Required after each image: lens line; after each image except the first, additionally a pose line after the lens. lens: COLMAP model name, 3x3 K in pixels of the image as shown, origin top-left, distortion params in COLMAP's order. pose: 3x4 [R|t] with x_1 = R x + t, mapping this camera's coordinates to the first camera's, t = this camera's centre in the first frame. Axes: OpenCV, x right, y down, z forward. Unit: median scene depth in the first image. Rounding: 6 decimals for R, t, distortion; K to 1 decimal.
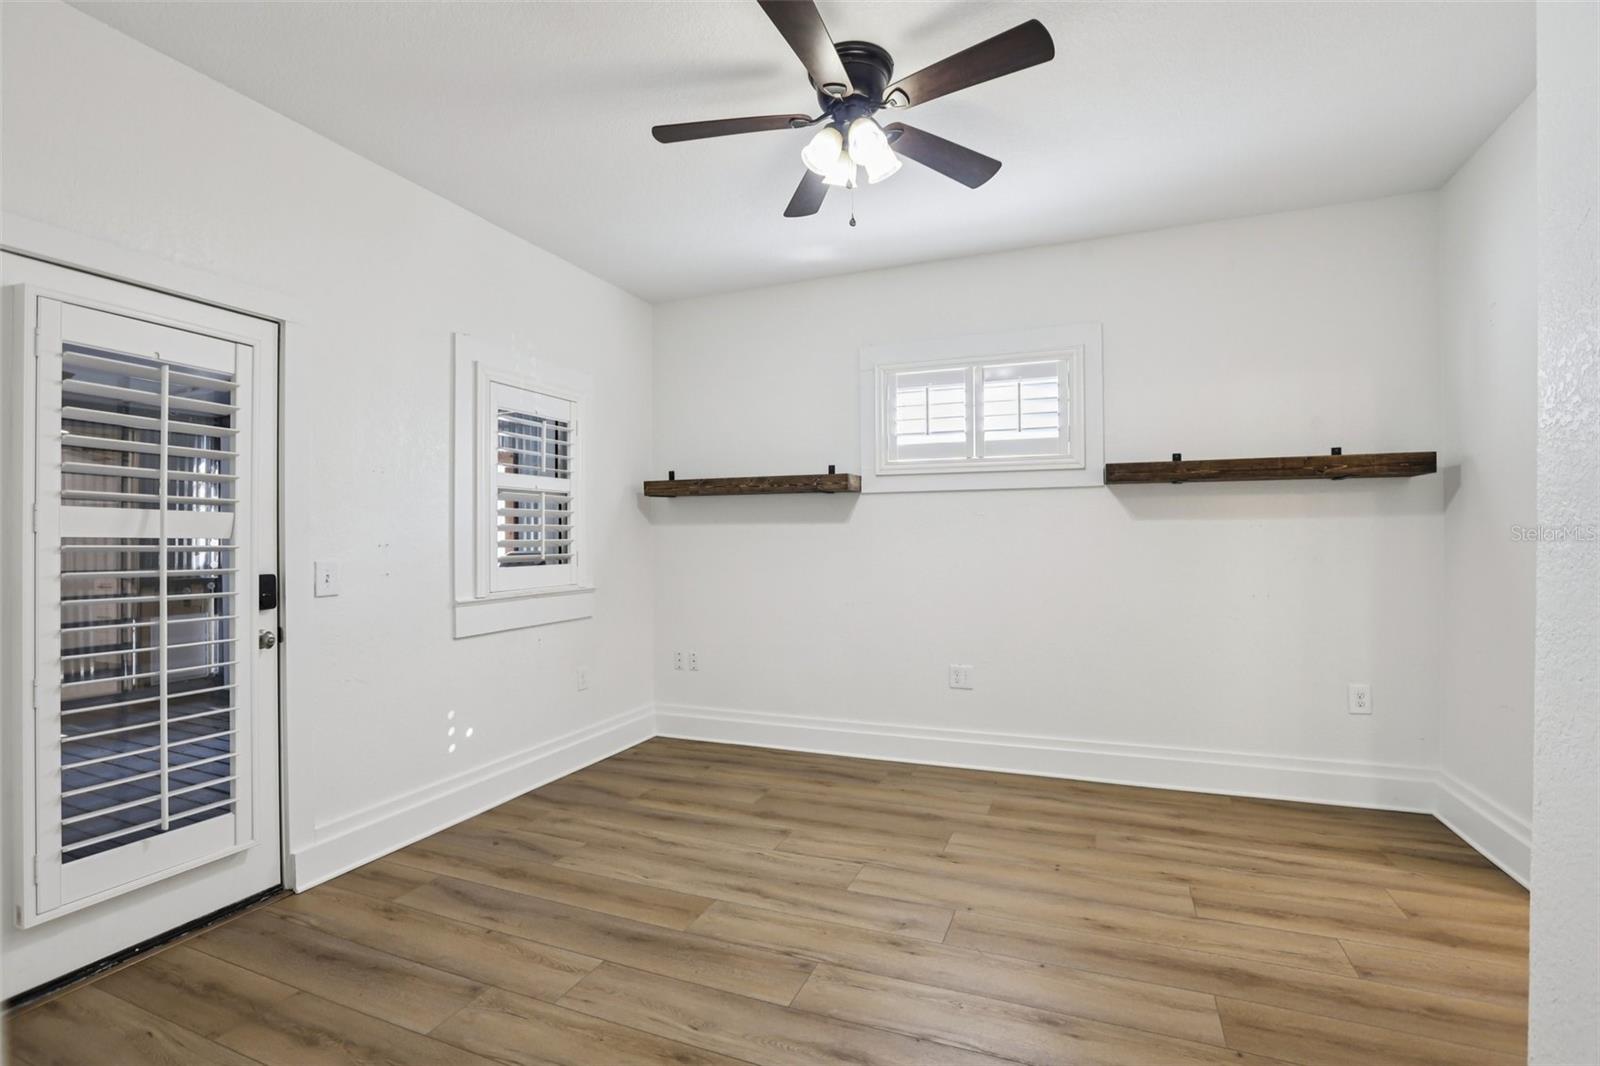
lens RADIAL K [[728.6, 0, 792.3], [0, 728.6, 538.9], [0, 0, 1]] dist [-0.049231, 0.015333]
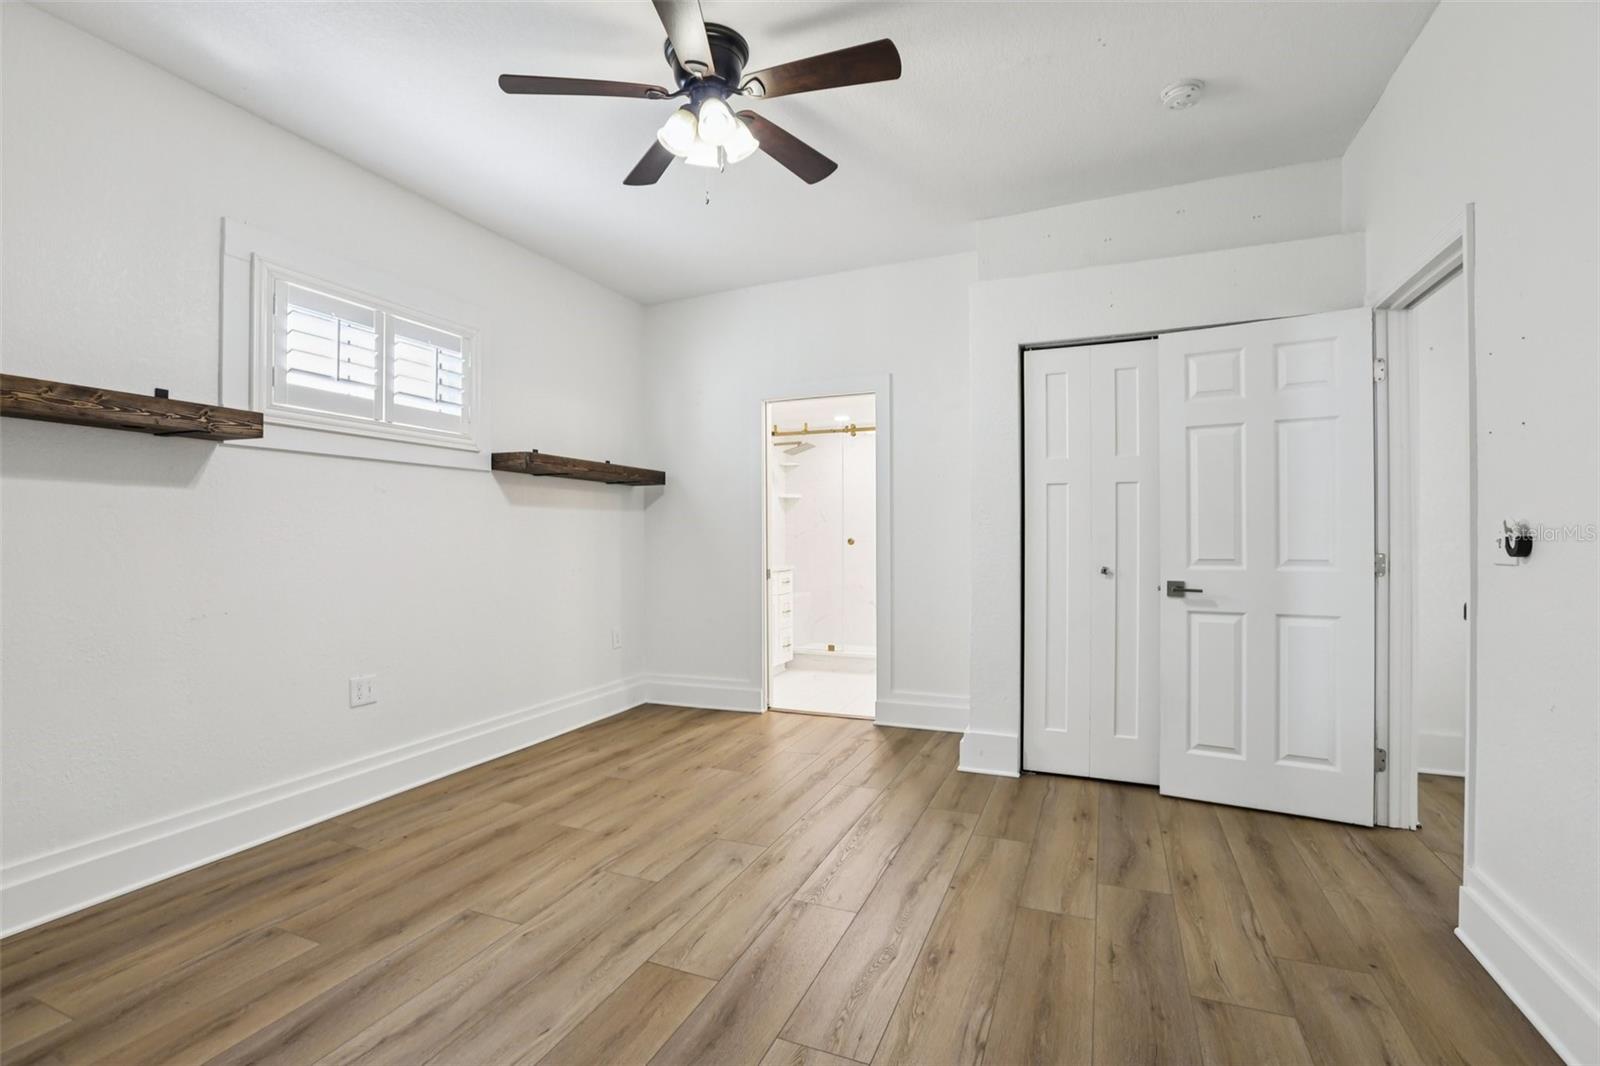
lens RADIAL K [[728.6, 0, 792.0], [0, 728.6, 530.2], [0, 0, 1]] dist [-0.049231, 0.015333]
pose [[0.012439, 0.015081, 0.999809, -0.648124], [0.002231, 0.999883, -0.015110, 0.030170], [-0.999920, 0.002419, 0.012404, 0.601893]]
